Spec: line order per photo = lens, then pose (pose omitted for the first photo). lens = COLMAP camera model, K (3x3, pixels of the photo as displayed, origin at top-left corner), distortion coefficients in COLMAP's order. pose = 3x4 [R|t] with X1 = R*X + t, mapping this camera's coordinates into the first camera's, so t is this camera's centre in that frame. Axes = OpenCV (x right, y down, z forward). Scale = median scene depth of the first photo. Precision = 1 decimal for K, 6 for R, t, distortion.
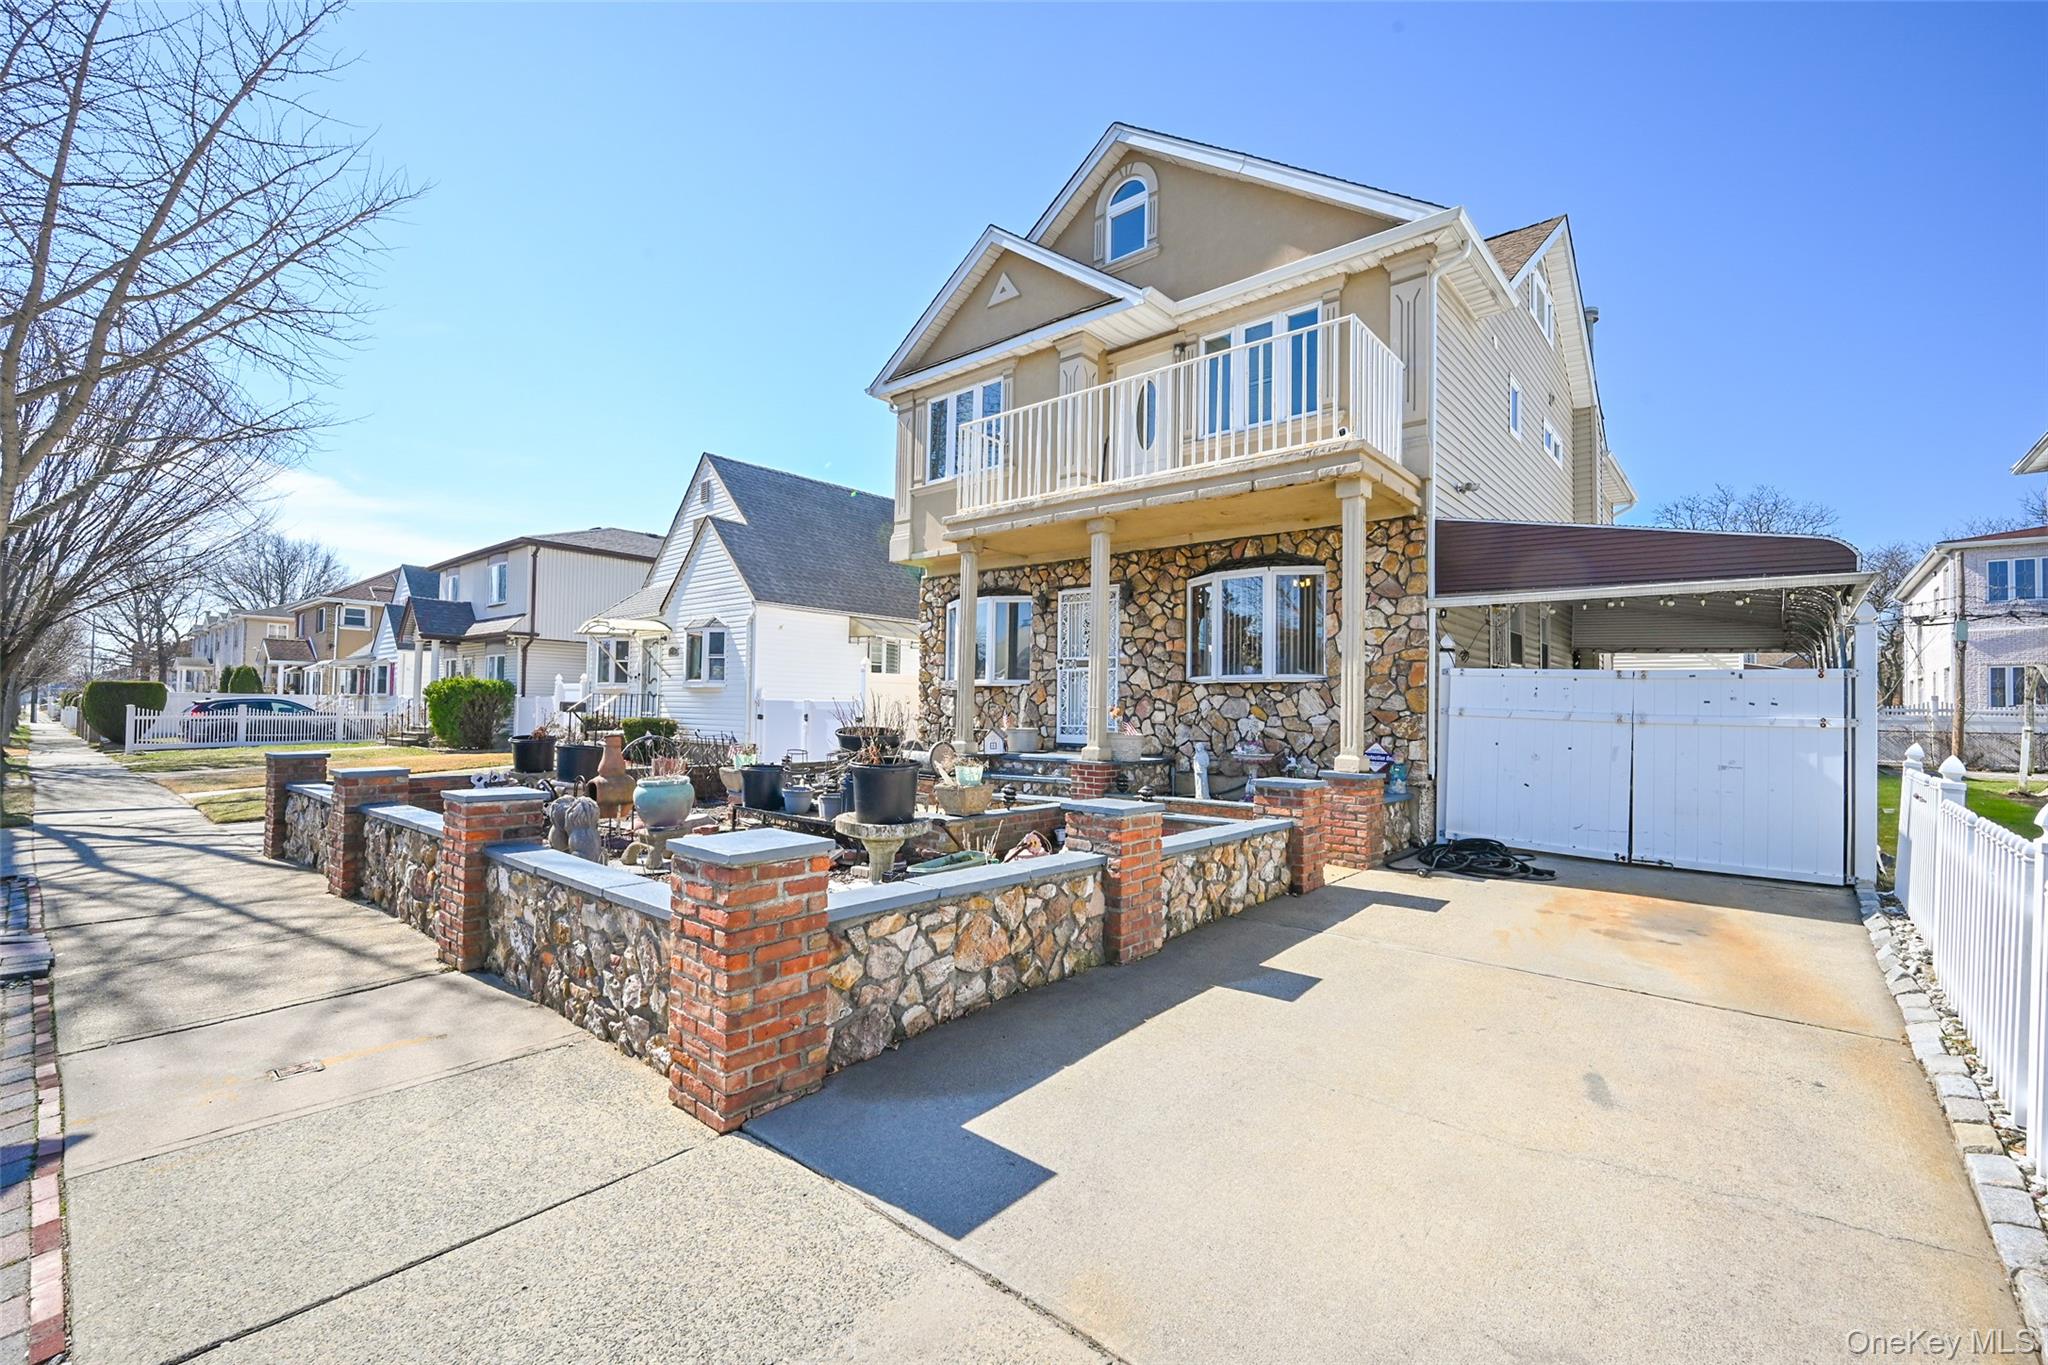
lens RADIAL K [[871.7, 0, 1024.7], [0, 871.7, 697.2], [0, 0, 1]] dist [0.007200, 0.000100]
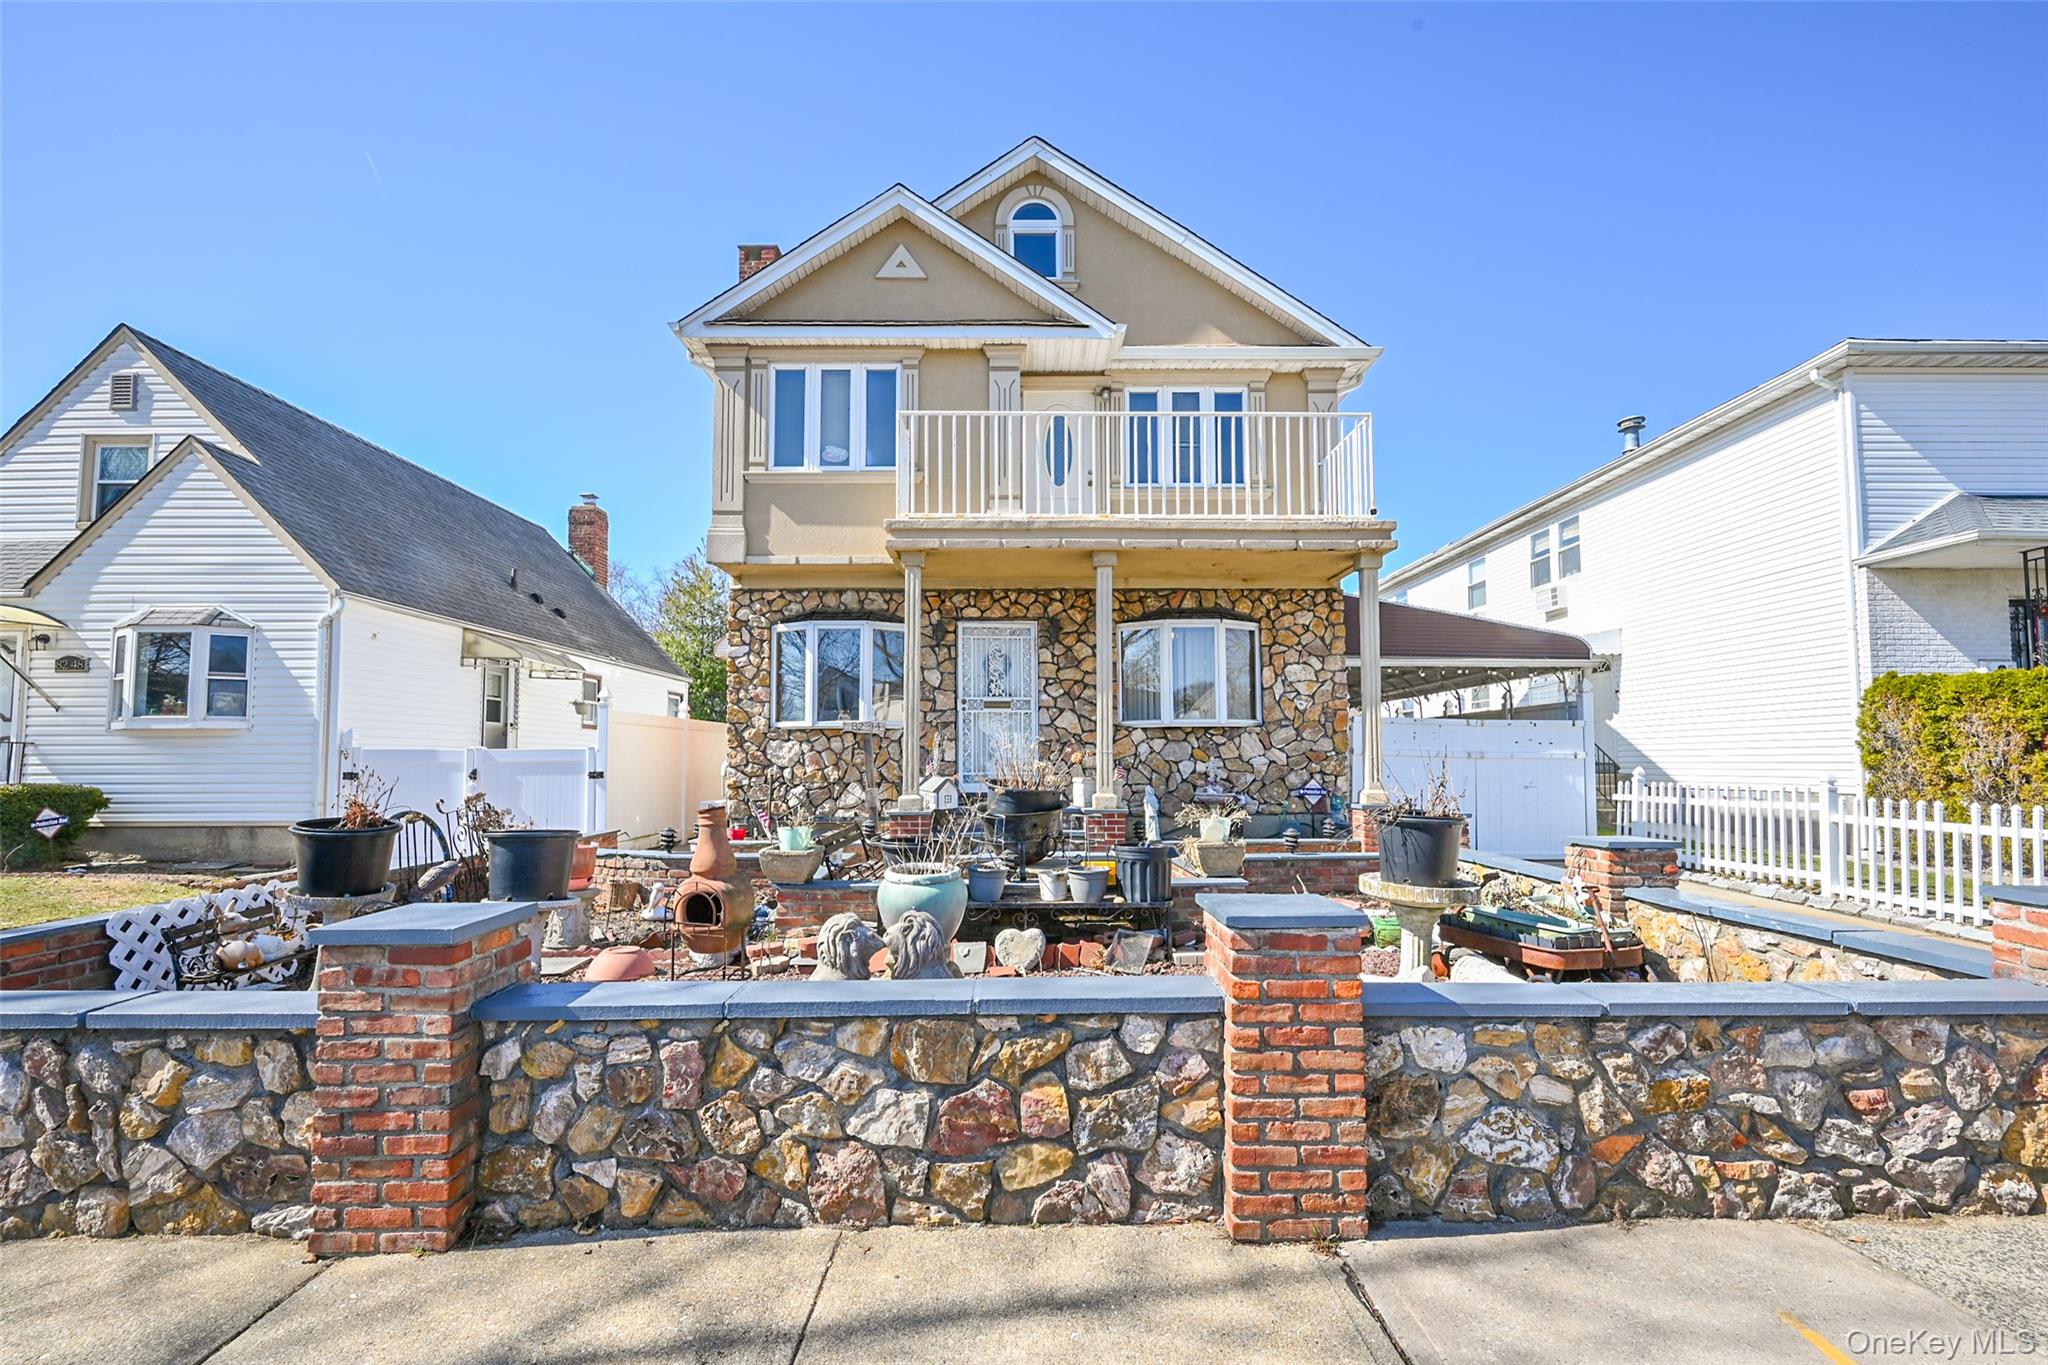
lens RADIAL K [[844.6, 0, 1036.1], [0, 844.6, 731.8], [0, 0, 1]] dist [-0.000398, -0.000207]
pose [[0.749143, 0.004267, 0.662394, -0.523142], [0.004564, 0.999922, -0.011604, 0.000433], [-0.662392, 0.011716, 0.749065, 0.333844]]
